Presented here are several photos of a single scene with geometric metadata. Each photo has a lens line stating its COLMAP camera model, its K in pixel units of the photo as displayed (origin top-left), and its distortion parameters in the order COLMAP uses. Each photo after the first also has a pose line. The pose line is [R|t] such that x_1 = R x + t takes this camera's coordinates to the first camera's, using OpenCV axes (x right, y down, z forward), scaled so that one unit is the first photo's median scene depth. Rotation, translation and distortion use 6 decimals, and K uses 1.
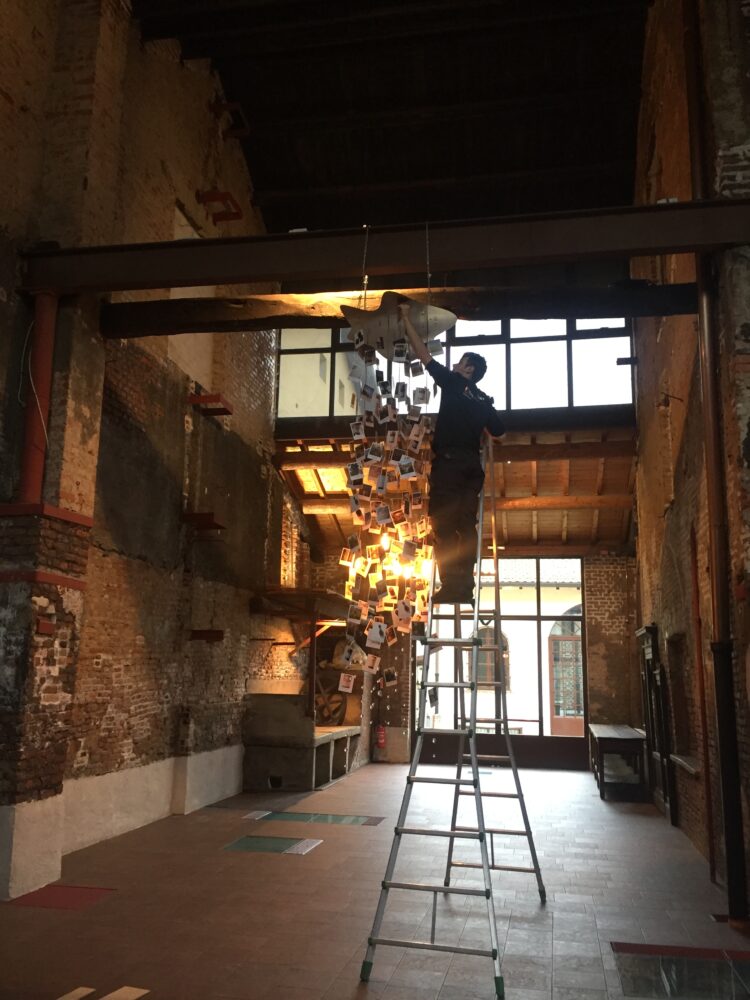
lens RADIAL K [[859.6, 0, 379.0], [0, 859.6, 496.2], [0, 0, 1]] dist [0.039801, -0.055757]
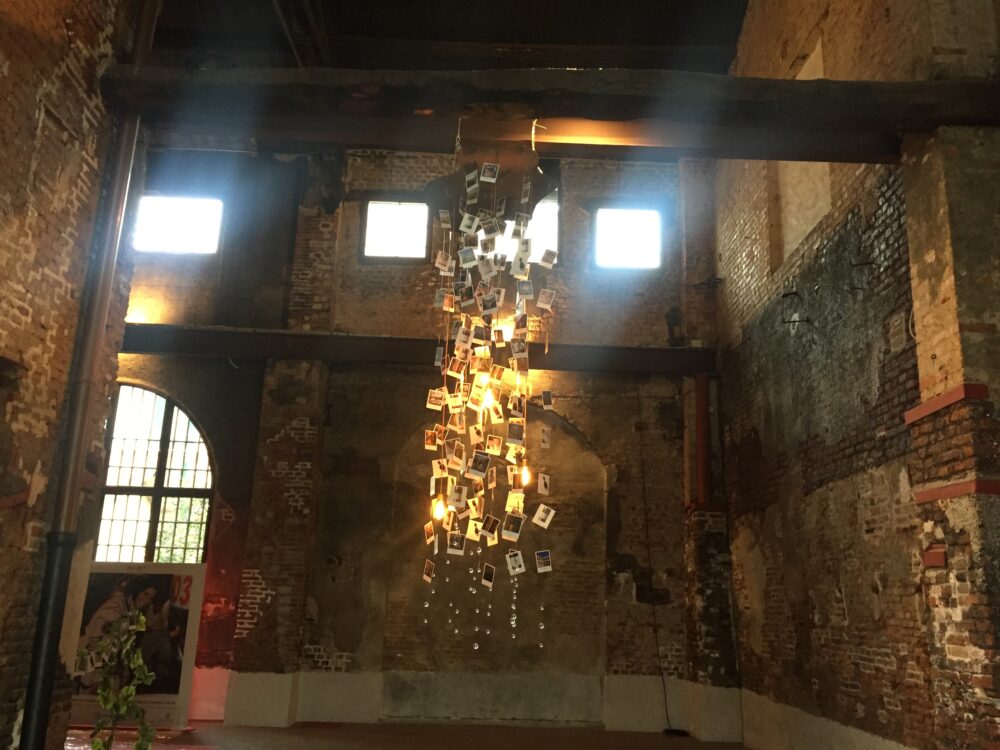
lens RADIAL K [[859.6, 0, 501.7], [0, 859.6, 375.7], [0, 0, 1]] dist [0.039801, -0.055757]
pose [[-0.977373, -0.098107, -0.187396, 0.157902], [-0.005308, 0.897030, -0.441939, 0.341391], [0.211458, -0.430944, -0.877253, 1.622915]]
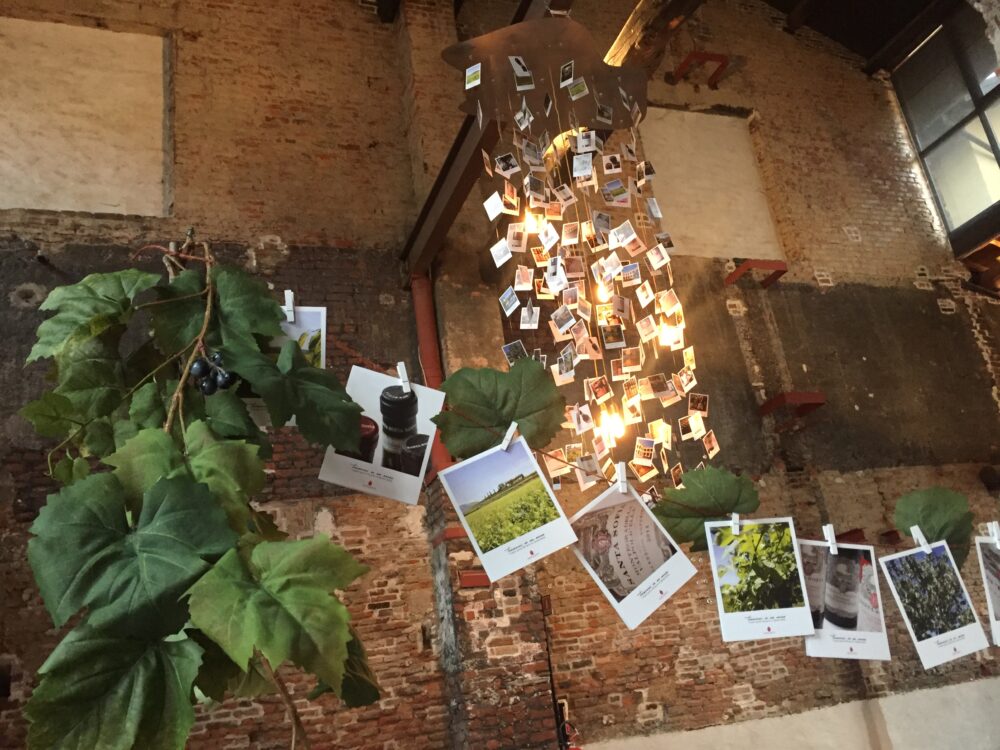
lens RADIAL K [[859.6, 0, 497.1], [0, 859.6, 374.0], [0, 0, 1]] dist [0.039801, -0.055757]
pose [[0.486321, -0.392361, -0.780733, 0.475398], [0.314059, 0.912293, -0.262848, 0.197274], [0.815388, -0.117368, 0.566892, 0.472099]]
